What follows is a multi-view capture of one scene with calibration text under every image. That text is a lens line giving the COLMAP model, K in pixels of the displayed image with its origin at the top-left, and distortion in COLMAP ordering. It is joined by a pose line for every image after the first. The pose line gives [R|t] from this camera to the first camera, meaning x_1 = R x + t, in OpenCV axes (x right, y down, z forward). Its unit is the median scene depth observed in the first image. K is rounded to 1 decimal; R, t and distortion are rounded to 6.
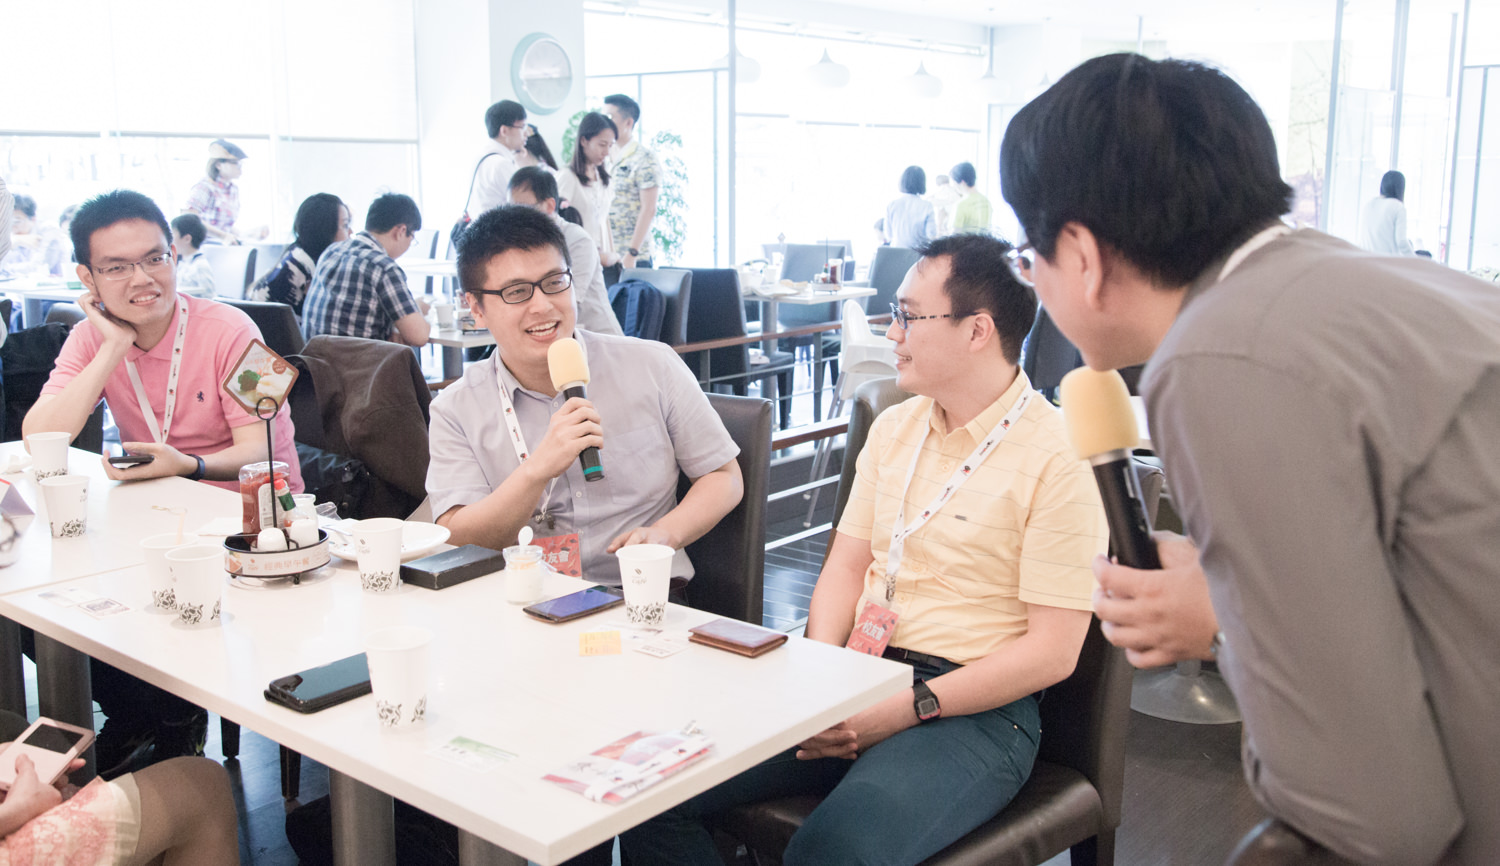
lens RADIAL K [[1378.0, 0, 751.2], [0, 1378.0, 432.5], [0, 0, 1]] dist [-0.054918, 0.000000]
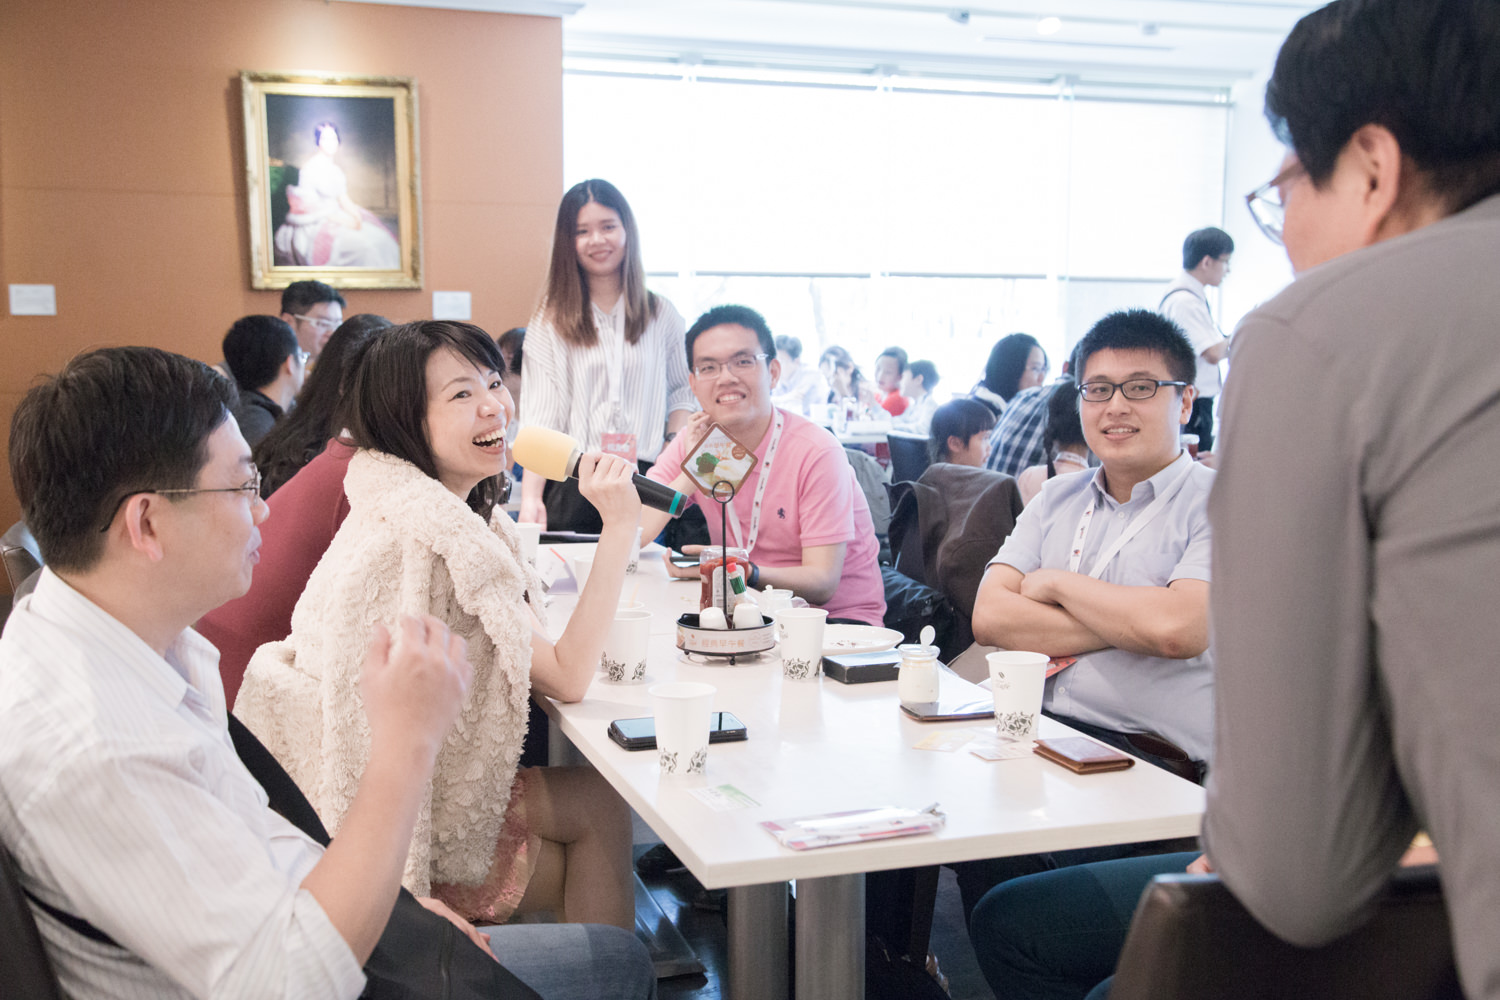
lens RADIAL K [[1707.0, 0, 749.5], [0, 1707.0, 500.0], [0, 0, 1]] dist [-0.007878, 0.000000]
pose [[0.824916, 0.046759, -0.563318, 0.382143], [-0.101359, 0.992656, -0.066032, 0.070495], [0.556093, 0.111568, 0.823598, -0.049161]]
